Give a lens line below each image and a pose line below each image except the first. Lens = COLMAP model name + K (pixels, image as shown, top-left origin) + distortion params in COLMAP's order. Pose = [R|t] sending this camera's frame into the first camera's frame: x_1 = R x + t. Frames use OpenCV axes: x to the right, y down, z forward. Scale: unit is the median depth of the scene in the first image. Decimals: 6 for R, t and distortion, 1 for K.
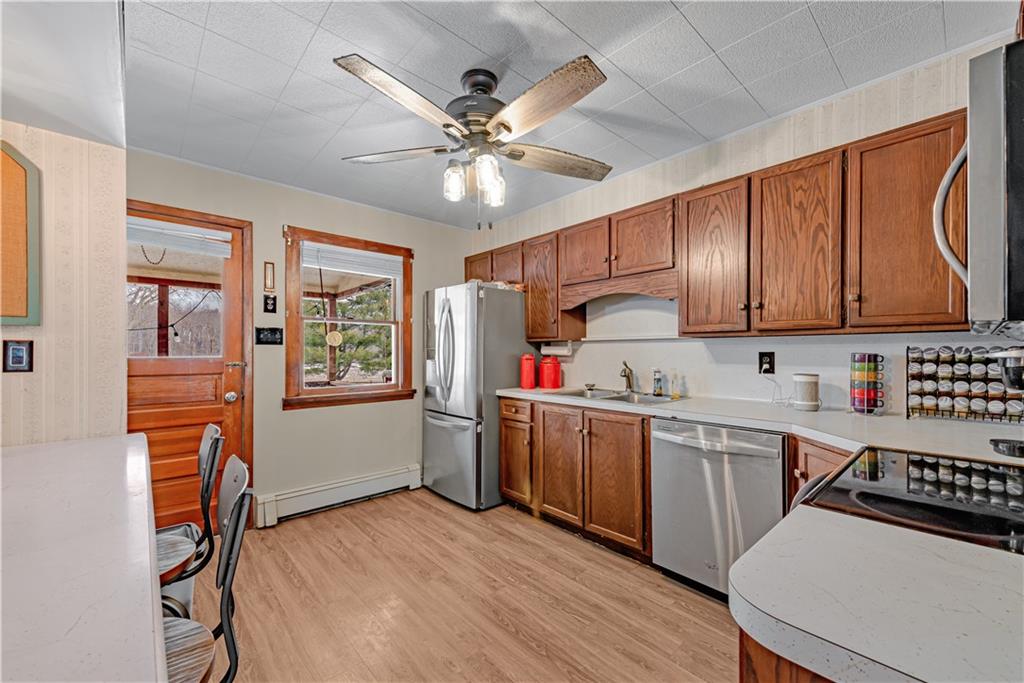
lens RADIAL K [[413.3, 0, 515.0], [0, 413.3, 349.5], [0, 0, 1]] dist [0.002836, 0.000116]
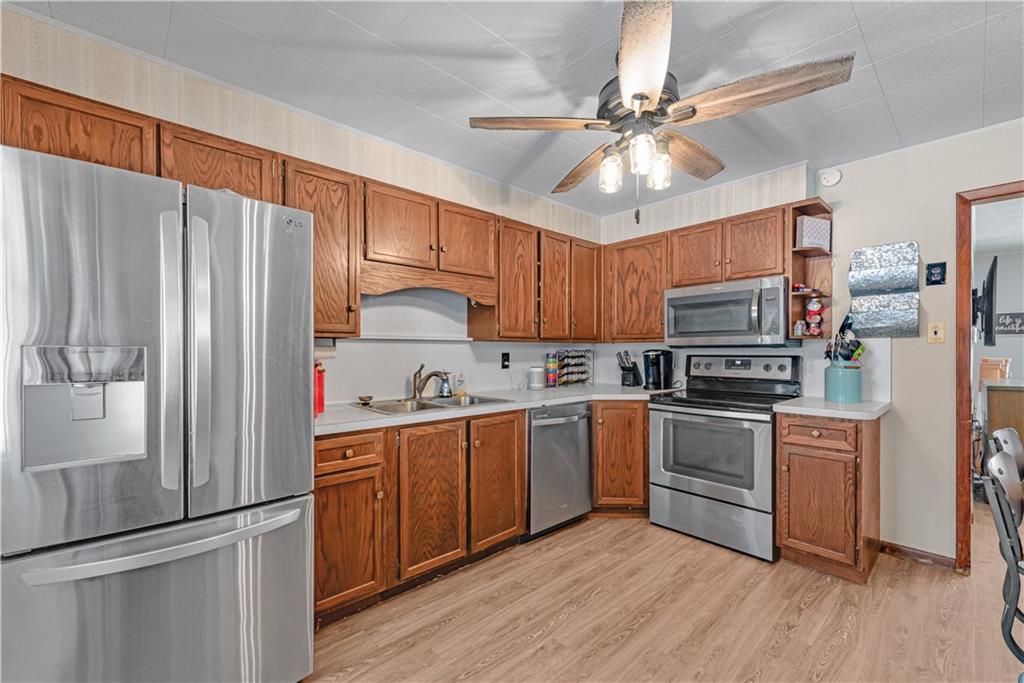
lens RADIAL K [[413.3, 0, 514.5], [0, 413.3, 349.9], [0, 0, 1]] dist [0.002836, 0.000116]
pose [[-0.012197, 0.001355, 0.999925, -0.792104], [-0.006848, 0.999976, -0.001438, -0.002199], [-0.999902, -0.006865, -0.012188, 1.018668]]
